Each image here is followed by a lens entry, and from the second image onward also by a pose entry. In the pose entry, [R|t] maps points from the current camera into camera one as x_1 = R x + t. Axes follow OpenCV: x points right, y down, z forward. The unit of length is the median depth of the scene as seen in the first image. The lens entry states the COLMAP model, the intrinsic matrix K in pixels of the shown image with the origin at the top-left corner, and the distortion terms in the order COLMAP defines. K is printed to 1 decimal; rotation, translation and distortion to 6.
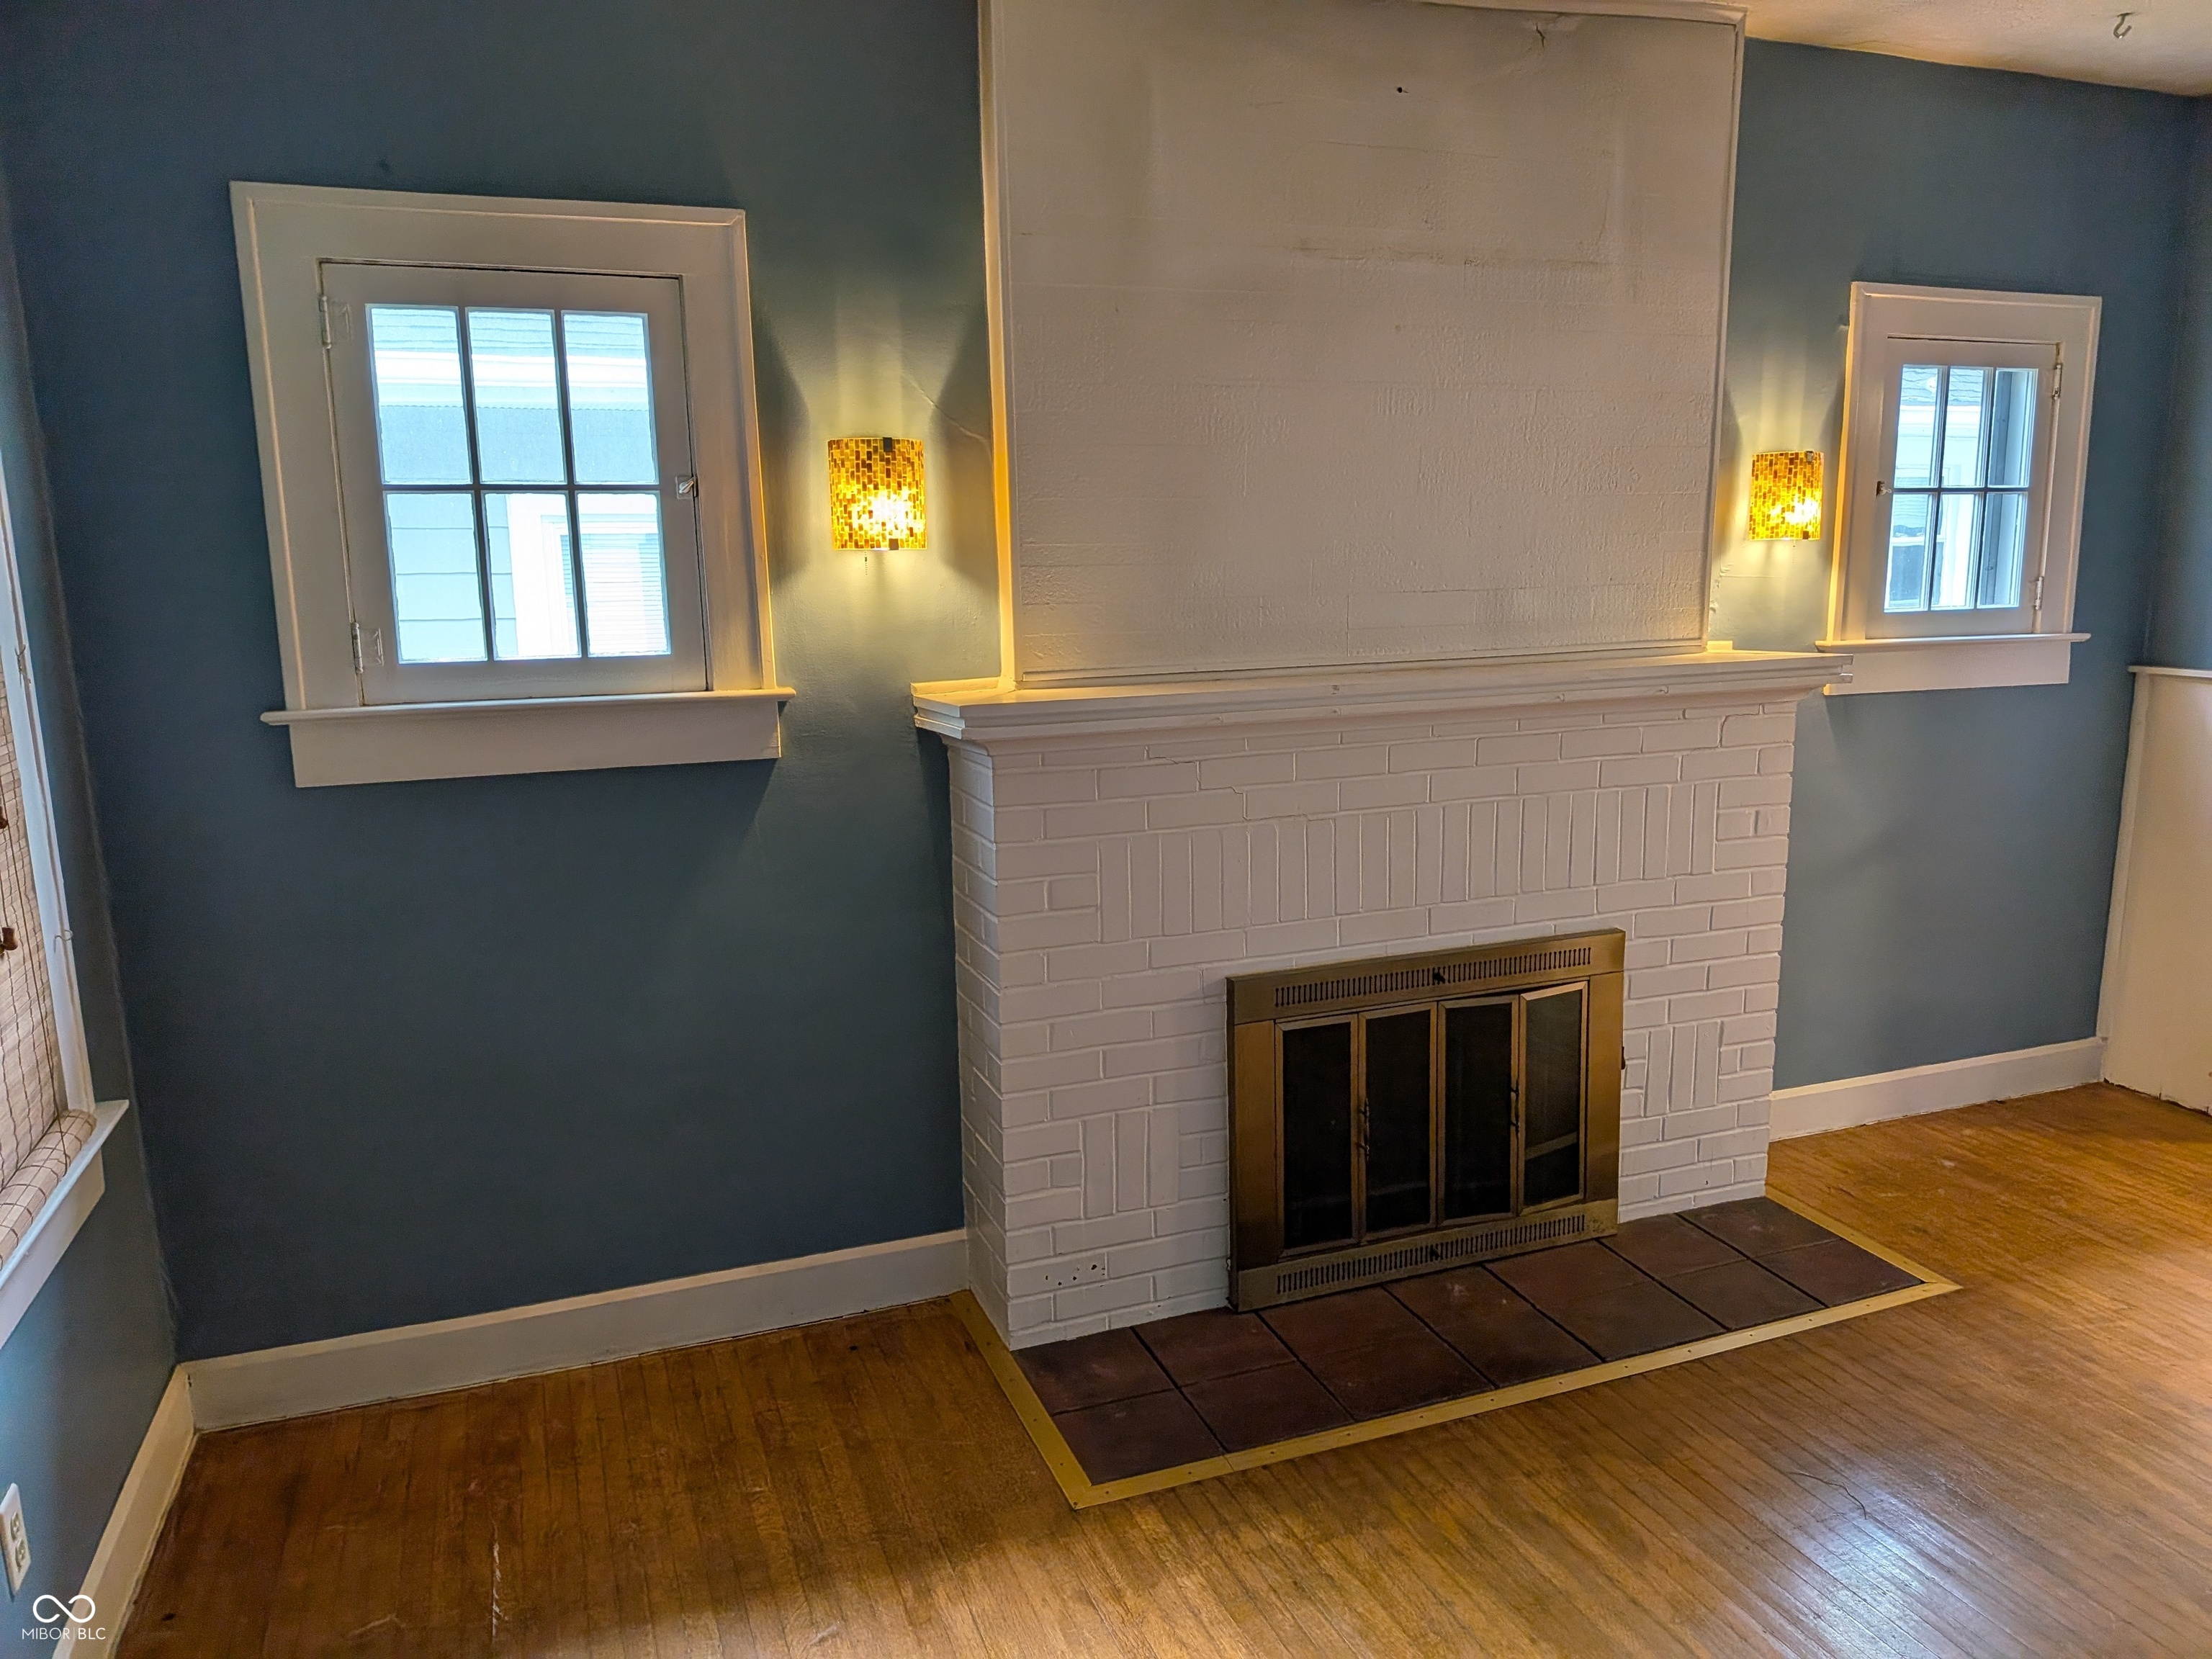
lens RADIAL K [[1597.6, 0, 1120.1], [0, 1597.6, 830.9], [0, 0, 1]] dist [0.027025, -0.049491]
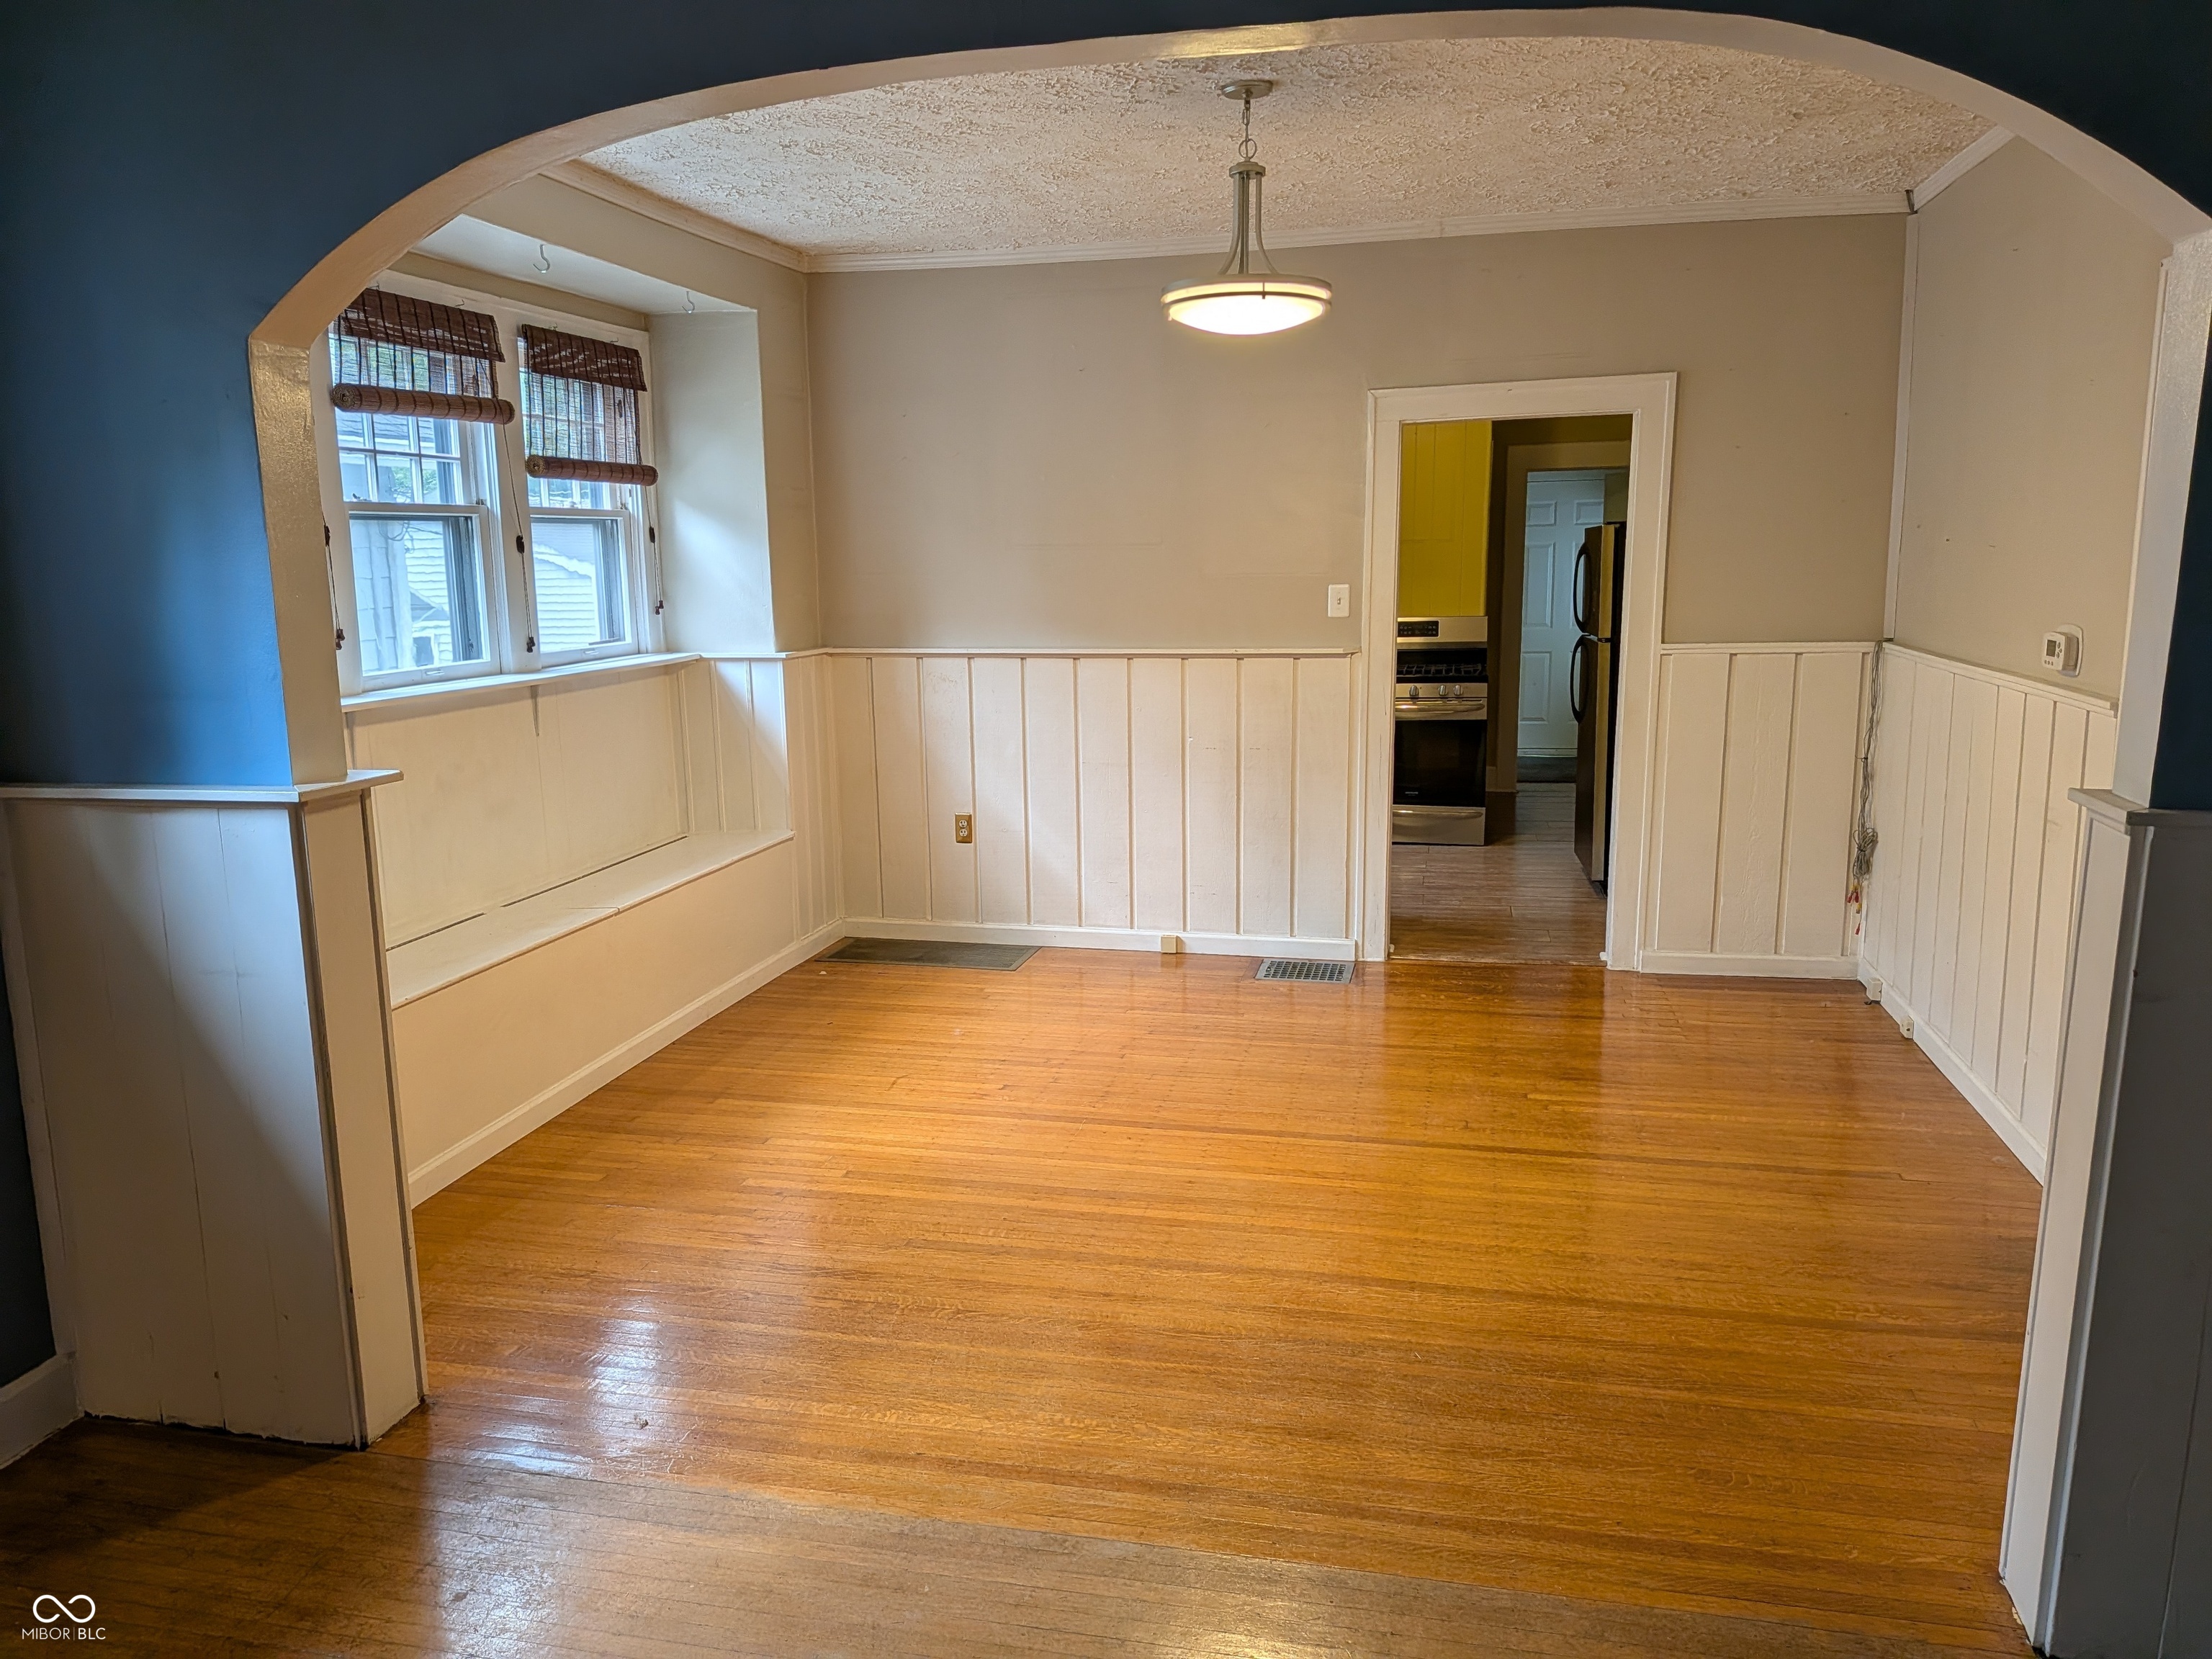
lens RADIAL K [[1597.6, 0, 1104.1], [0, 1597.6, 828.4], [0, 0, 1]] dist [0.027025, -0.049491]
pose [[0.564906, -0.155550, 0.810361, 0.513526], [0.166625, 0.983344, 0.072600, -0.081087], [-0.808157, 0.094014, 0.581415, 0.380376]]
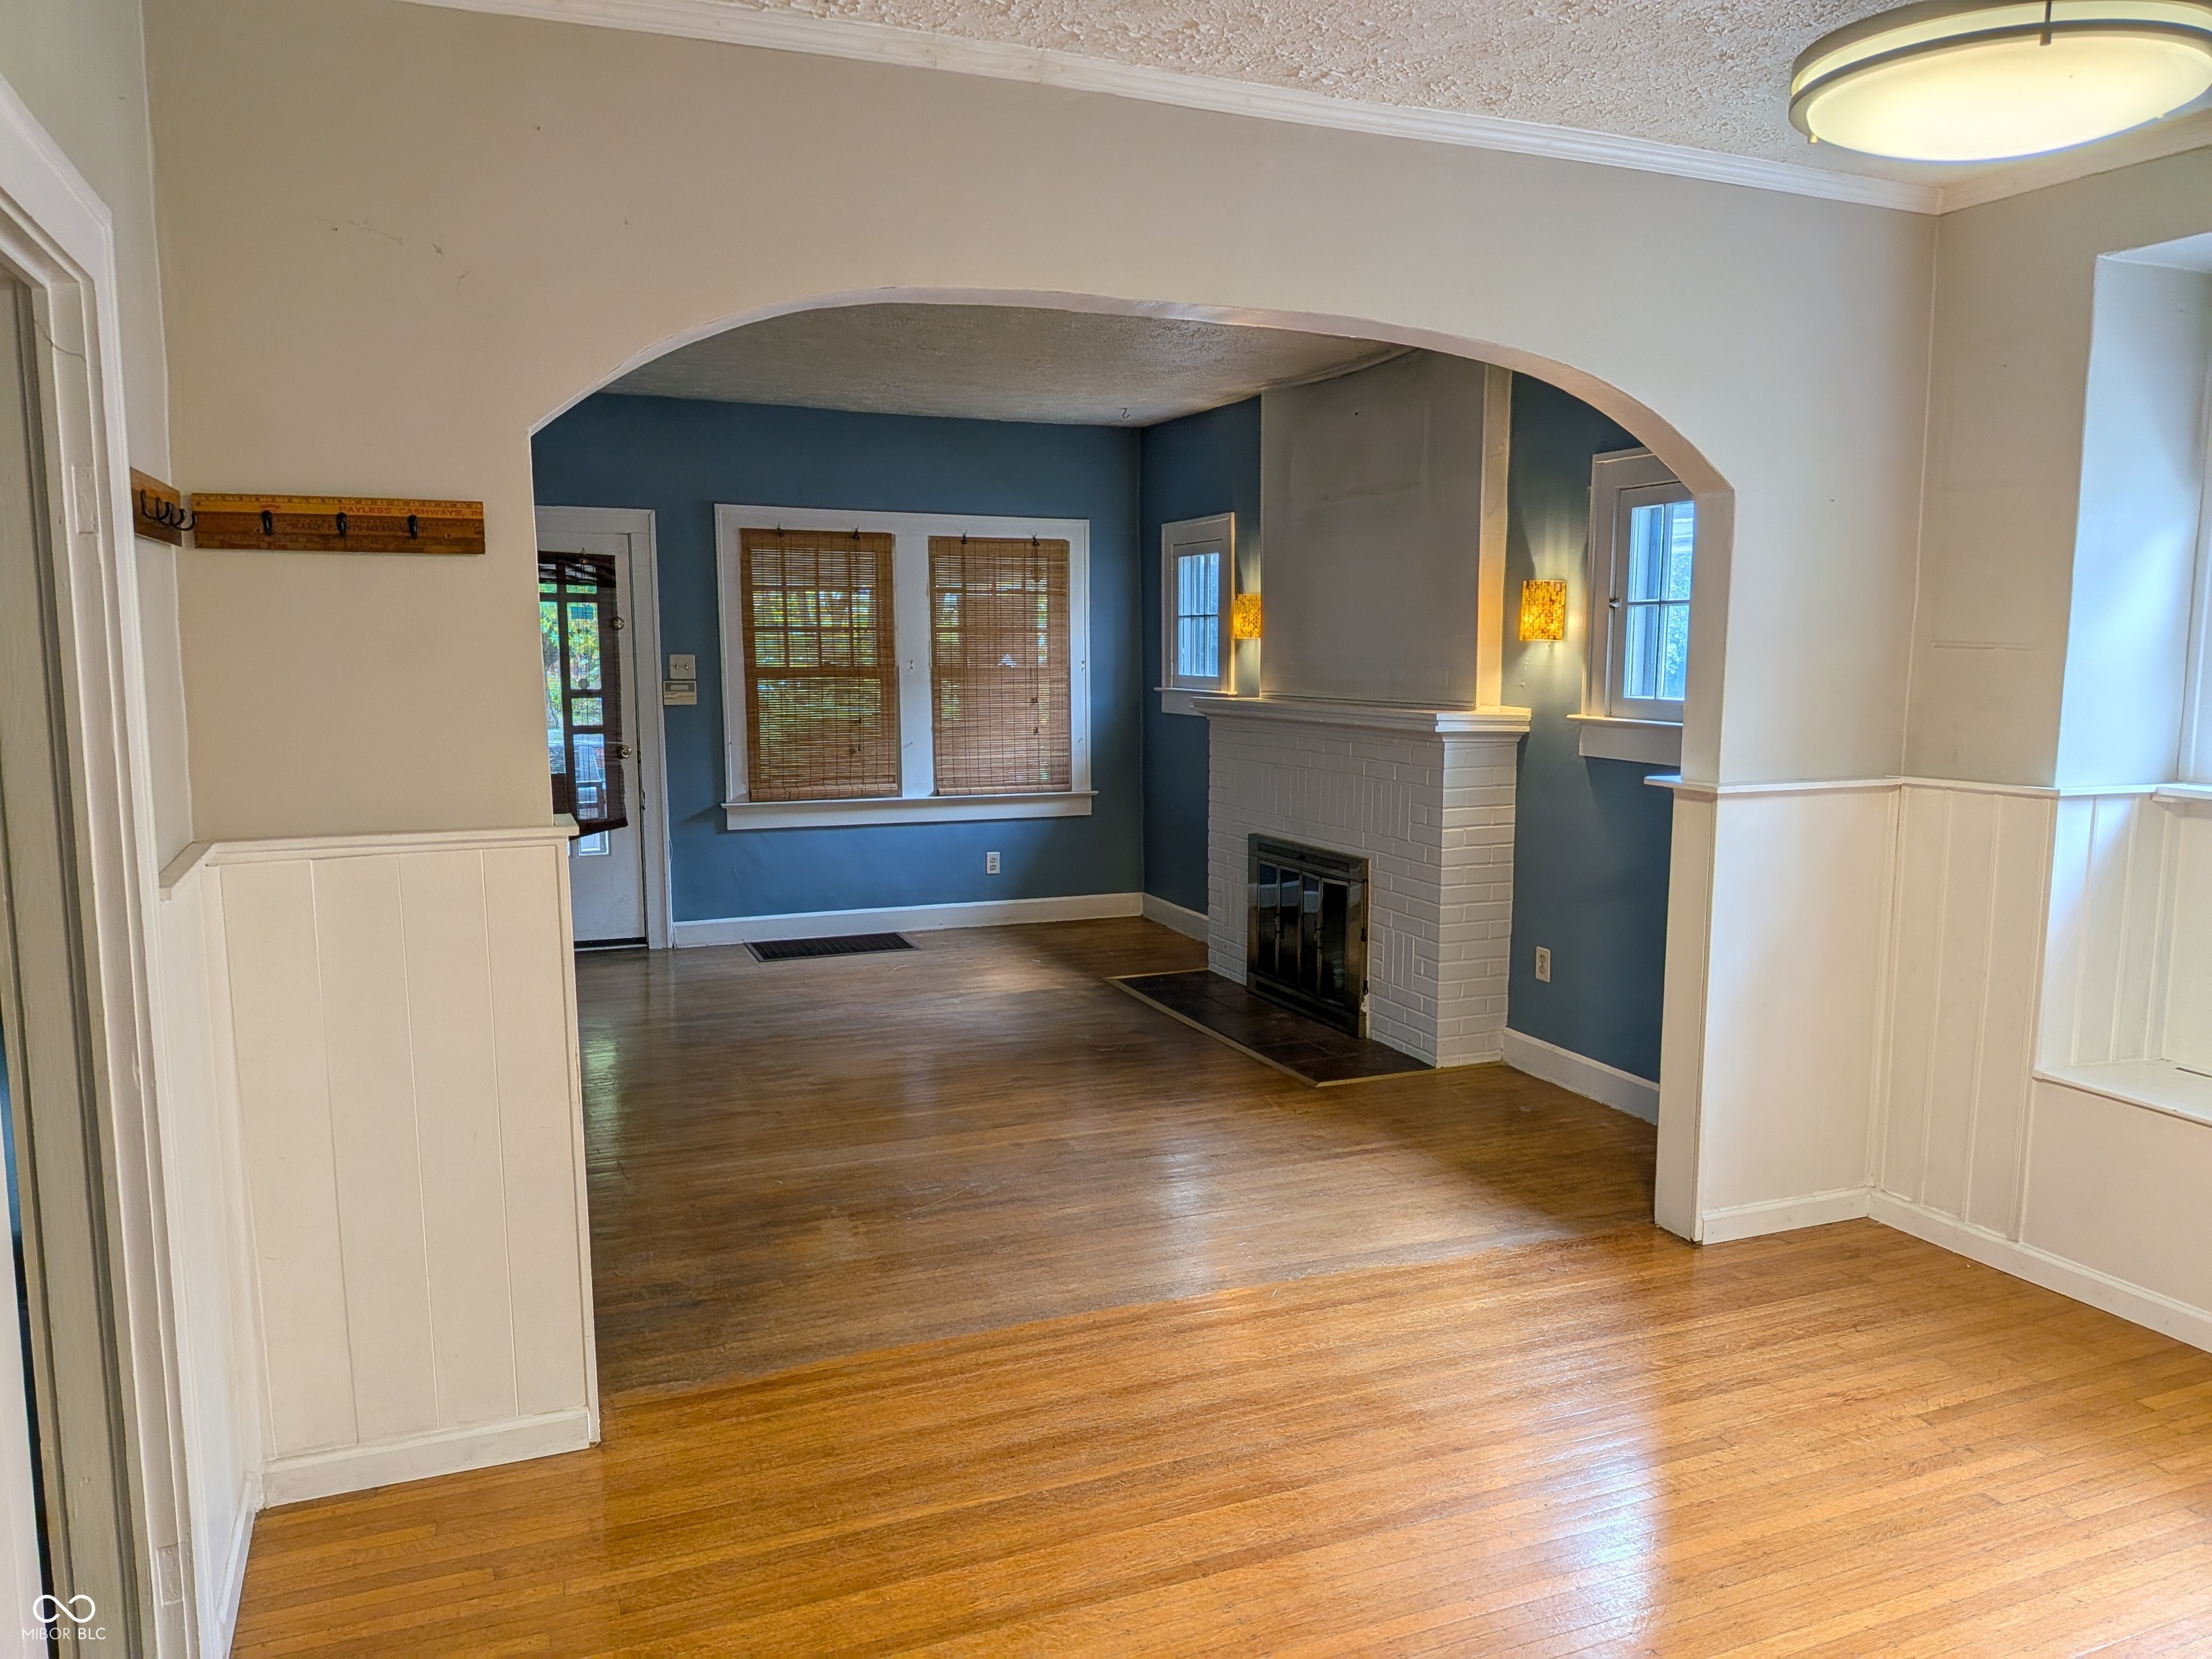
lens RADIAL K [[1597.6, 0, 1123.8], [0, 1597.6, 831.3], [0, 0, 1]] dist [0.027025, -0.049491]
pose [[0.016898, 0.130492, -0.991305, 2.167935], [-0.180073, 0.975632, 0.125359, -0.148288], [0.983508, 0.176389, 0.039985, 0.705786]]
